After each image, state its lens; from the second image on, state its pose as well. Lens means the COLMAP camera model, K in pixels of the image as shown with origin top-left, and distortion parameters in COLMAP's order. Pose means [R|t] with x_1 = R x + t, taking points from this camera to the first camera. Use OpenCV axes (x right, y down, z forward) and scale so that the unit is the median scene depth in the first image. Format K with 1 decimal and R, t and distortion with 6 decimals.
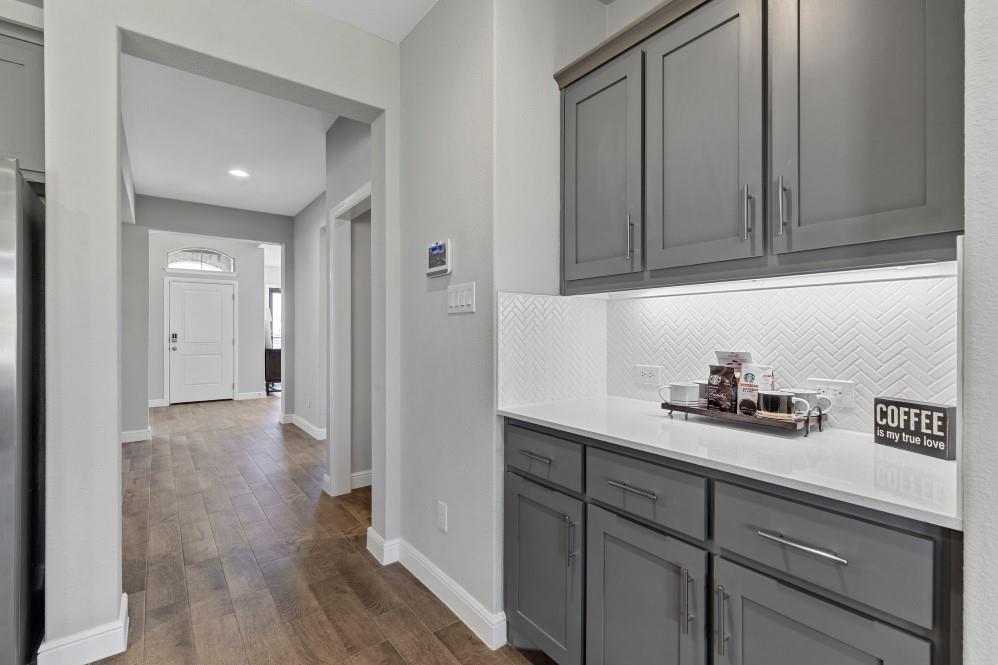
lens RADIAL K [[450.5, 0, 501.9], [0, 450.5, 329.6], [0, 0, 1]] dist [0.002428, 0.001312]
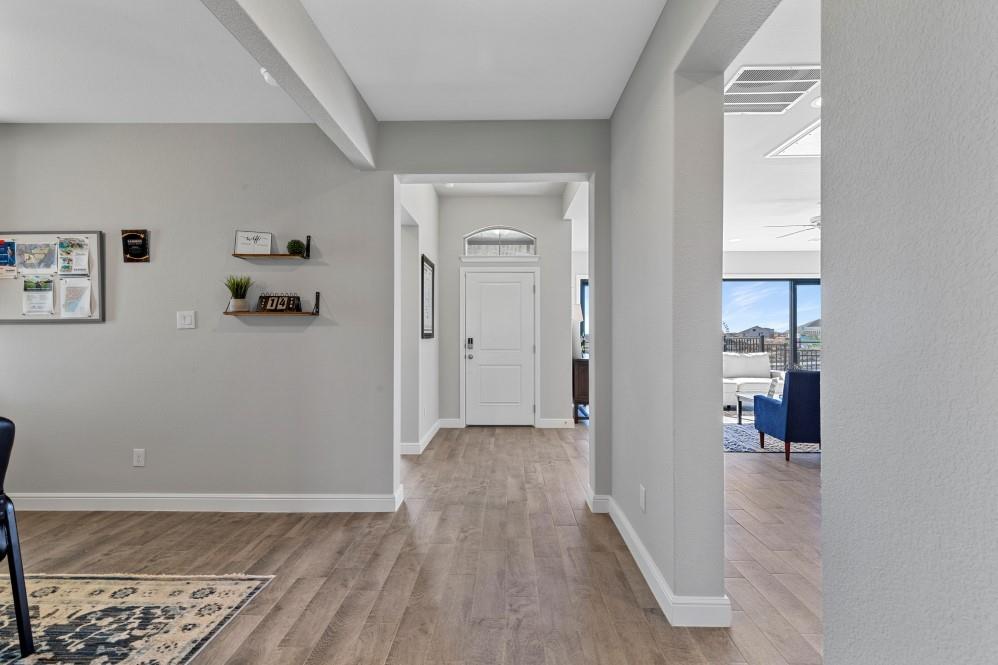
lens RADIAL K [[450.5, 0, 499.7], [0, 450.5, 330.5], [0, 0, 1]] dist [0.002428, 0.001312]
pose [[0.782675, -0.002542, -0.622425, -0.205997], [0.002121, 0.999997, -0.001418, -0.003191], [0.622427, -0.000210, 0.782678, 0.444915]]
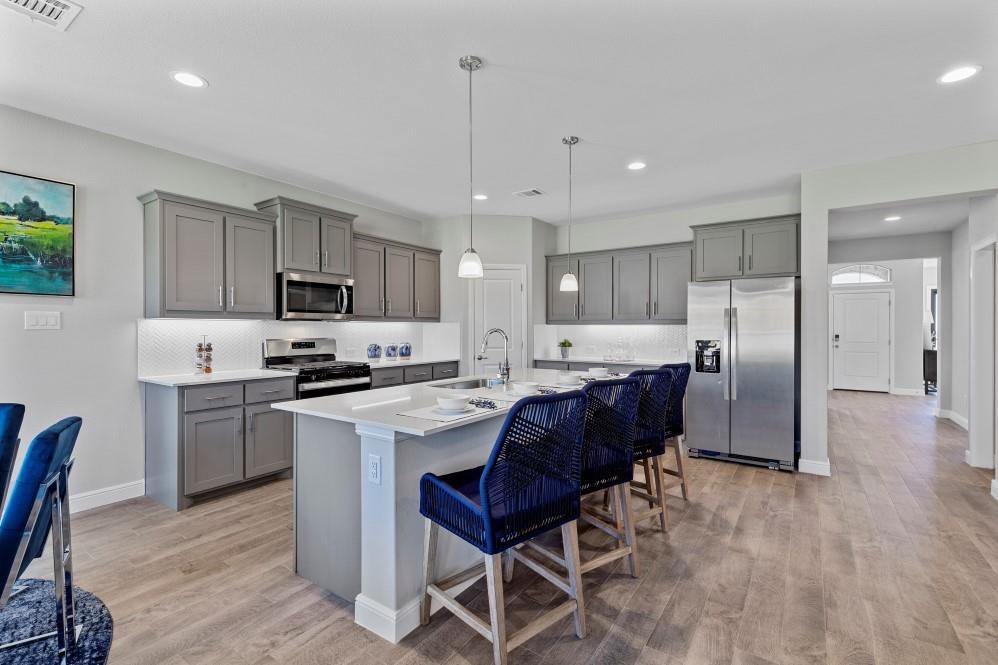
lens RADIAL K [[450.5, 0, 498.9], [0, 450.5, 329.0], [0, 0, 1]] dist [0.002428, 0.001312]
pose [[0.310076, 0.004861, -0.950699, 0.213427], [0.000020, 0.999987, 0.005119, -0.014788], [0.950712, -0.001607, 0.310072, -0.339644]]
